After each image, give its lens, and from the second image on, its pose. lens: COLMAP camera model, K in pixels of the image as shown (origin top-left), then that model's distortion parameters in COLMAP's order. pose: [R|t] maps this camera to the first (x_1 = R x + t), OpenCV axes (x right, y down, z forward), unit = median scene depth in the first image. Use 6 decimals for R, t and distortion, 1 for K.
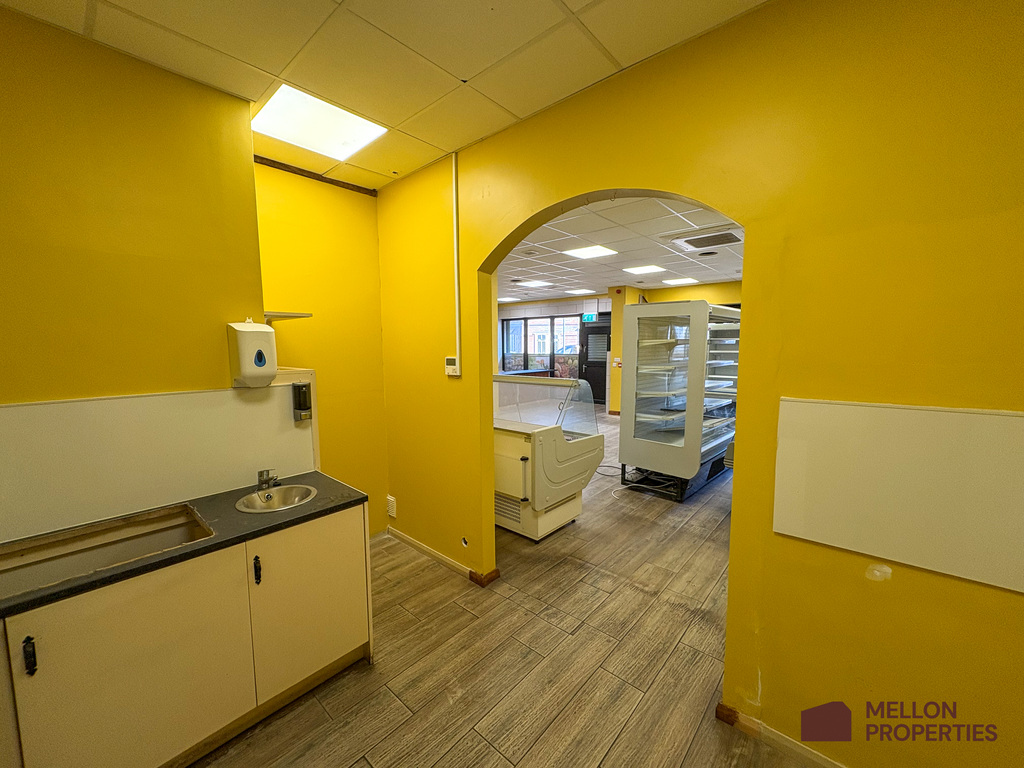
lens RADIAL K [[408.1, 0, 511.4], [0, 408.1, 385.0], [0, 0, 1]] dist [-0.000550, 0.000003]
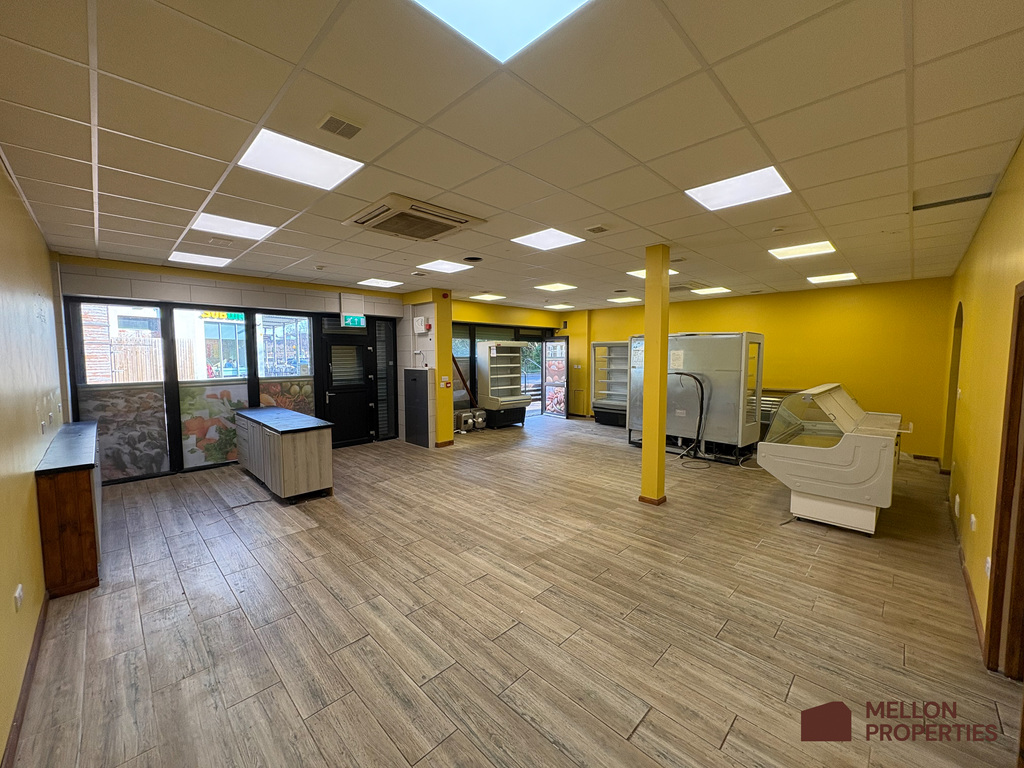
lens RADIAL K [[408.1, 0, 511.0], [0, 408.1, 383.6], [0, 0, 1]] dist [-0.000550, 0.000003]
pose [[0.058731, -0.068493, 0.995921, -0.437379], [0.100889, 0.992943, 0.062339, -0.071282], [-0.993163, 0.096816, 0.065227, 0.650527]]
